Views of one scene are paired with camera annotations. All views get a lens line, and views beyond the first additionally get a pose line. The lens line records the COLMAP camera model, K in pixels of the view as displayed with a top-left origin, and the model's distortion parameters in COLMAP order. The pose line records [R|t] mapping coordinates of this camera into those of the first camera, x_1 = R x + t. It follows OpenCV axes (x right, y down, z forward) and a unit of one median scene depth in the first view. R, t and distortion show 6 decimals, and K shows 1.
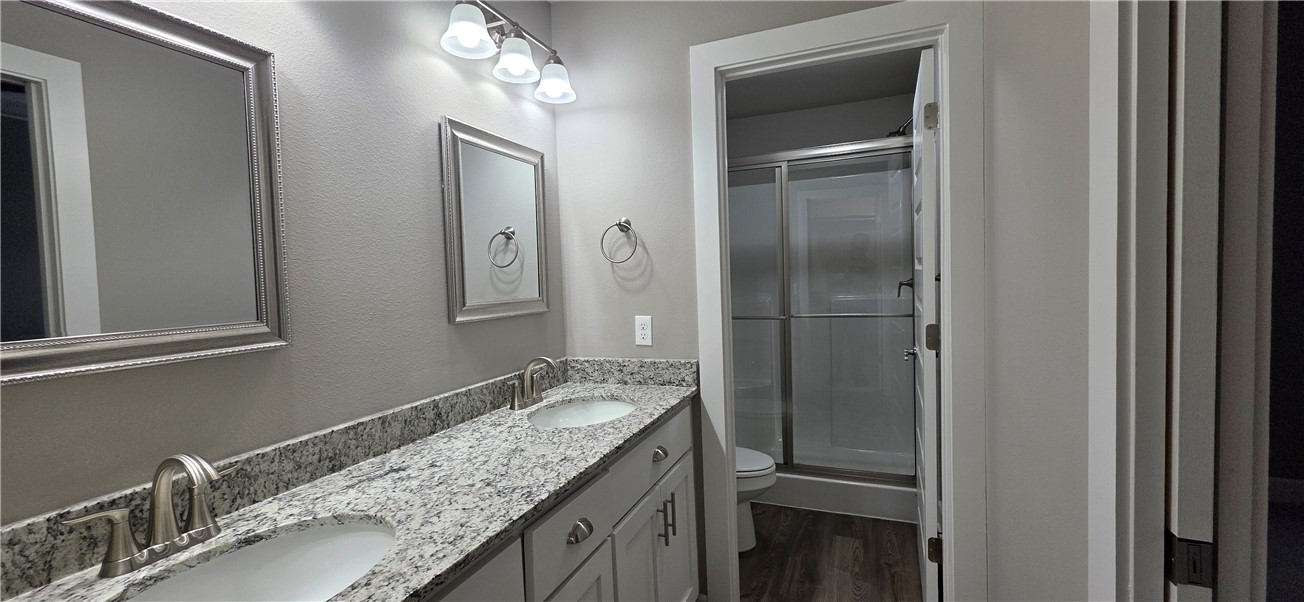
lens RADIAL K [[517.6, 0, 639.7], [0, 517.6, 299.8], [0, 0, 1]] dist [-0.000004, -0.000162]
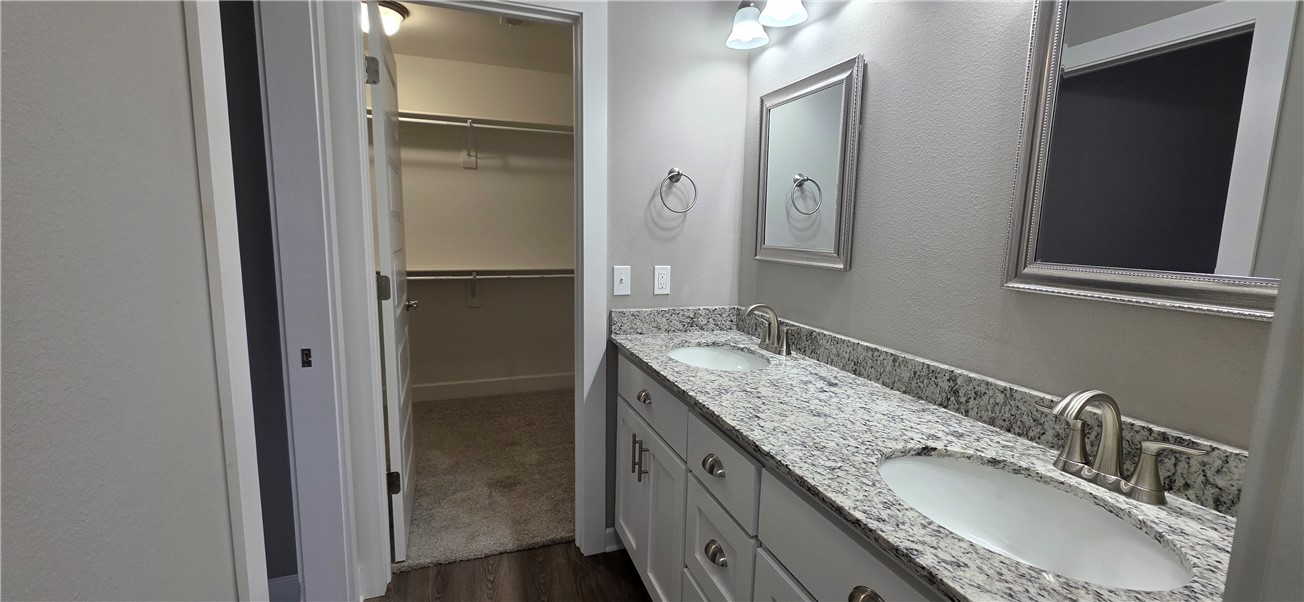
lens RADIAL K [[517.6, 0, 639.7], [0, 517.6, 299.8], [0, 0, 1]] dist [-0.000004, -0.000162]
pose [[-0.739498, 0.116436, -0.663012, 0.599443], [-0.018898, 0.980948, 0.193350, -0.082003], [0.672893, 0.155512, -0.723209, 1.455114]]
